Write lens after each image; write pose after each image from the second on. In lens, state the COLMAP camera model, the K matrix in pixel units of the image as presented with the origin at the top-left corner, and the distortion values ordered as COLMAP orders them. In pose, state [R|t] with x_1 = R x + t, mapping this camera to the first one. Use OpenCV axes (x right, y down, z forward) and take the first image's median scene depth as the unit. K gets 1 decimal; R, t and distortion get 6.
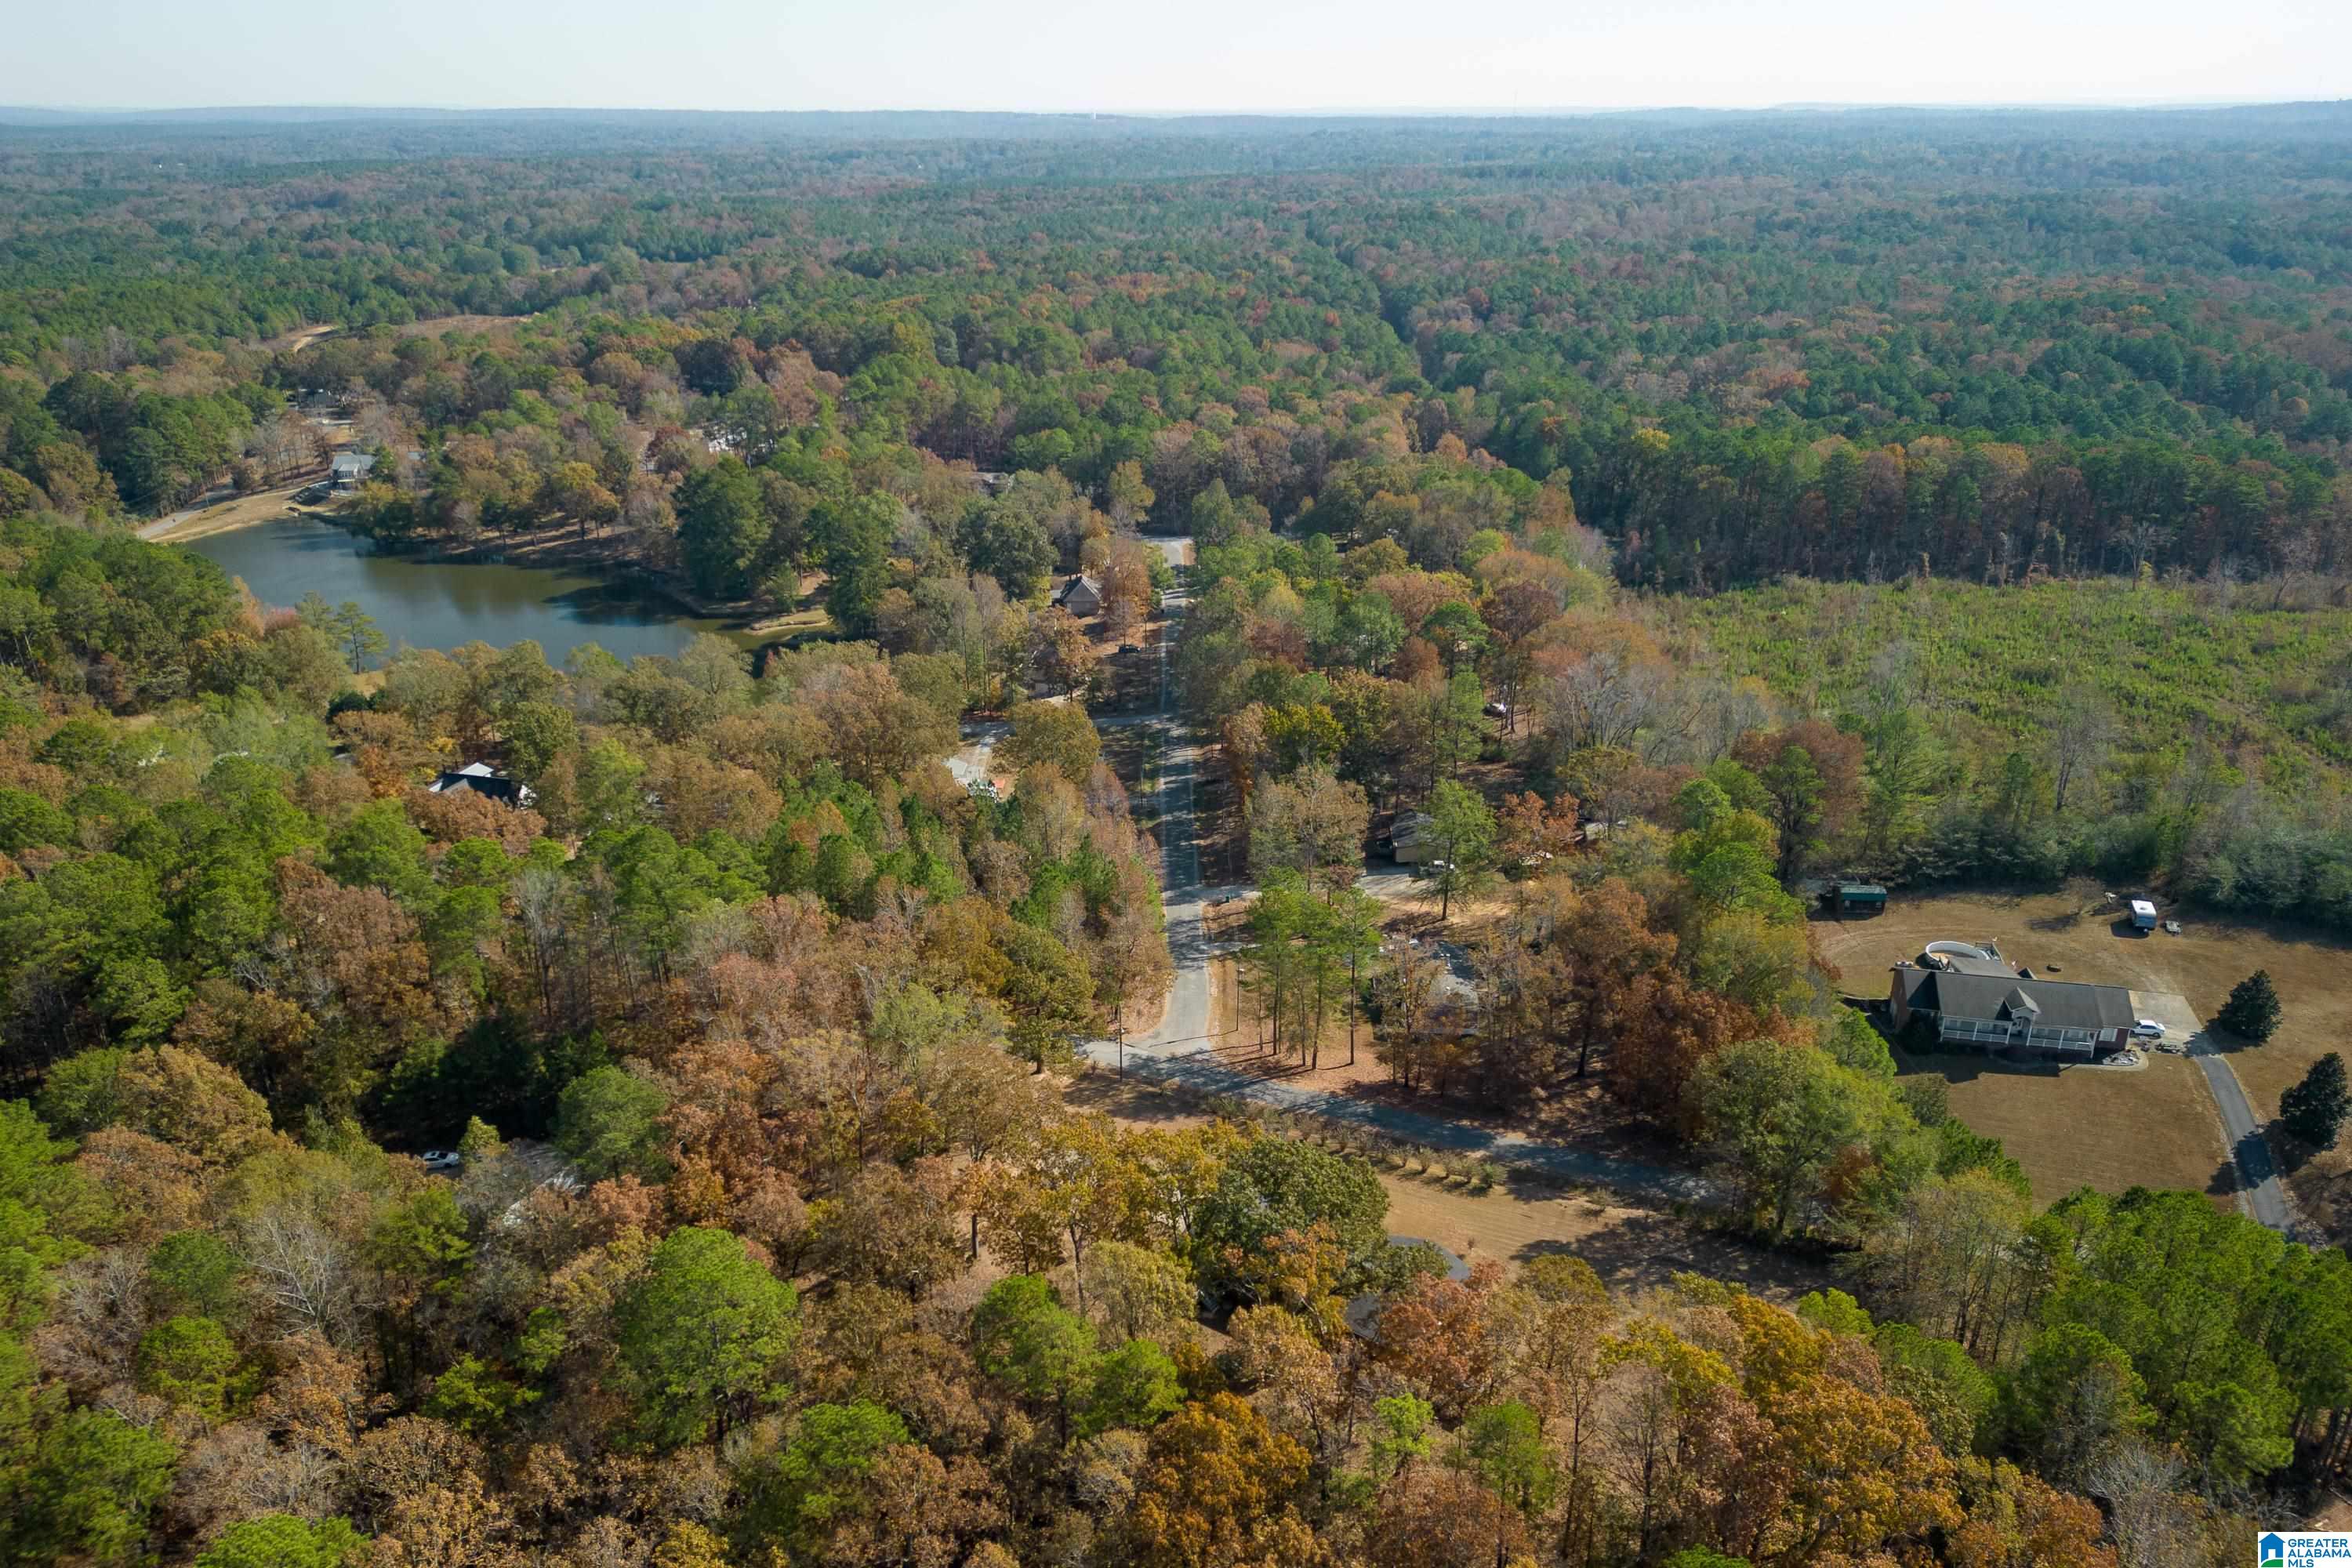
lens RADIAL K [[1647.2, 0, 1176.0], [0, 1647.2, 784.0], [0, 0, 1]] dist [0.078496, -0.084936]
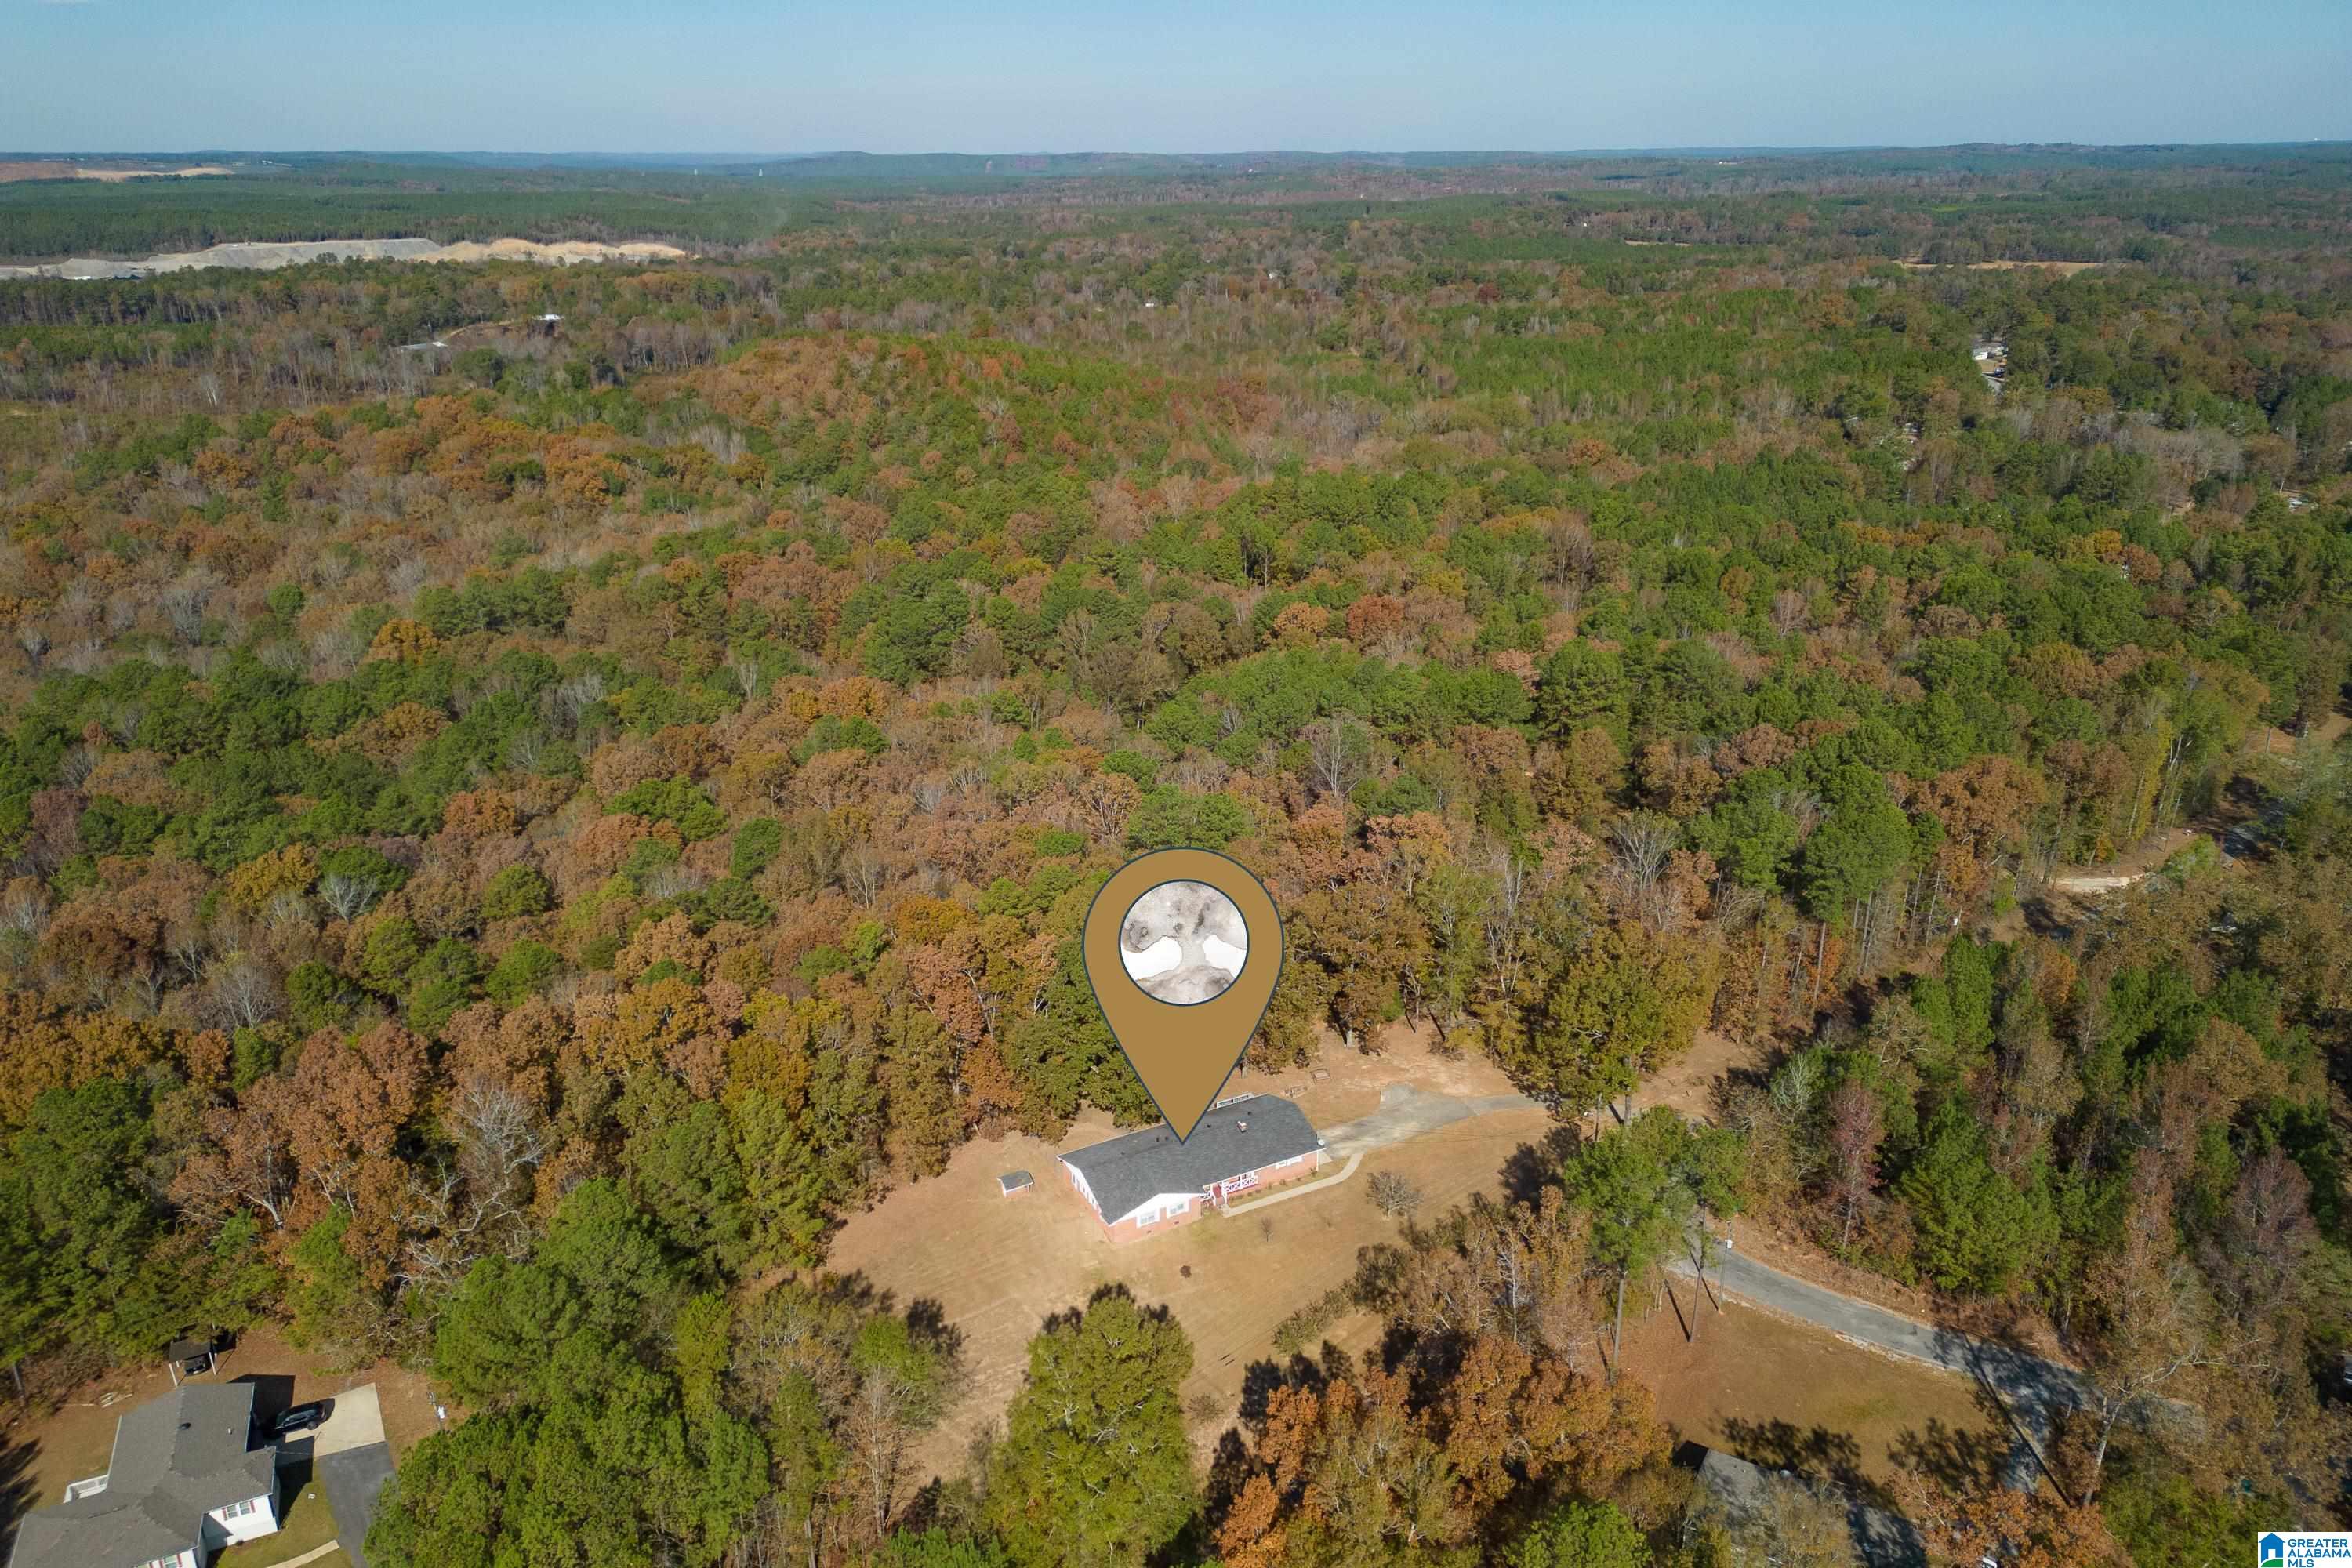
lens RADIAL K [[1665.5, 0, 1173.7], [0, 1665.5, 739.1], [0, 0, 1]] dist [0.087601, -0.090713]
pose [[-0.426977, 0.303115, -0.851946, 0.415110], [-0.333558, 0.822909, 0.459956, -0.195921], [0.840494, 0.480564, -0.250257, 0.482909]]
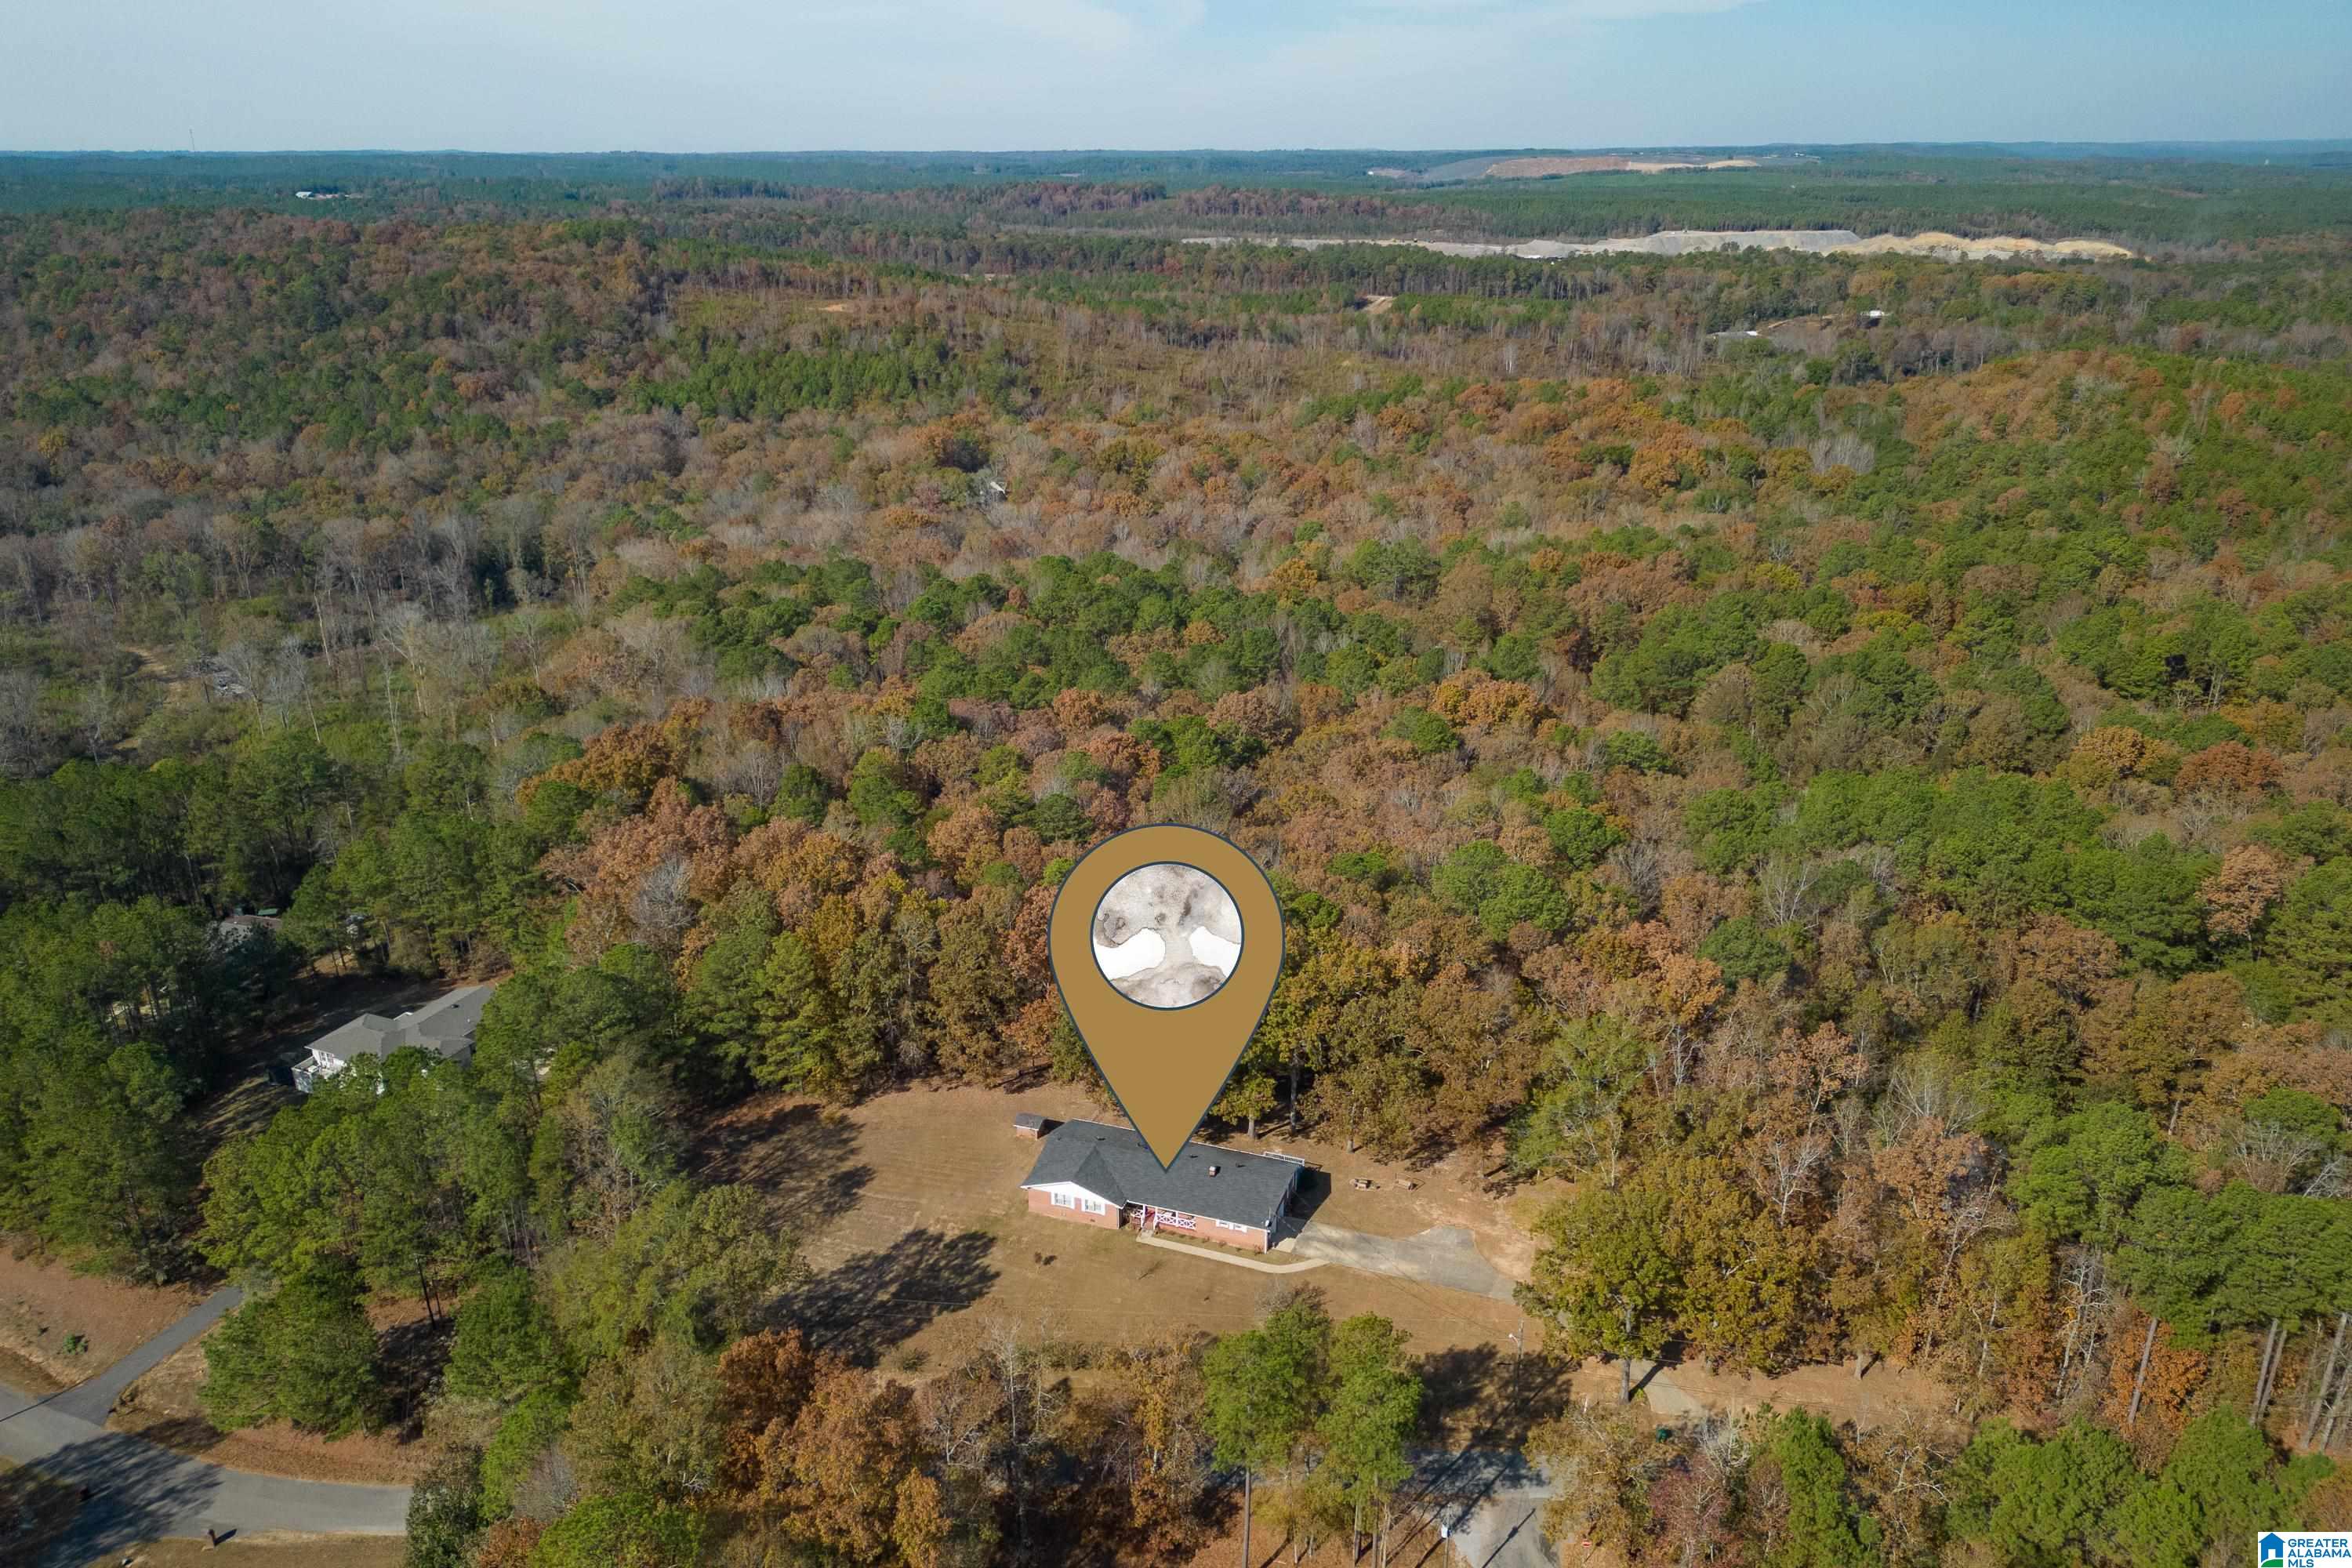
lens RADIAL K [[1665.5, 0, 1173.7], [0, 1665.5, 739.1], [0, 0, 1]] dist [0.087601, -0.090713]
pose [[-0.953996, 0.103768, -0.281290, 0.156311], [-0.108204, 0.755807, 0.645792, -0.277664], [0.279614, 0.646519, -0.709809, 0.682582]]
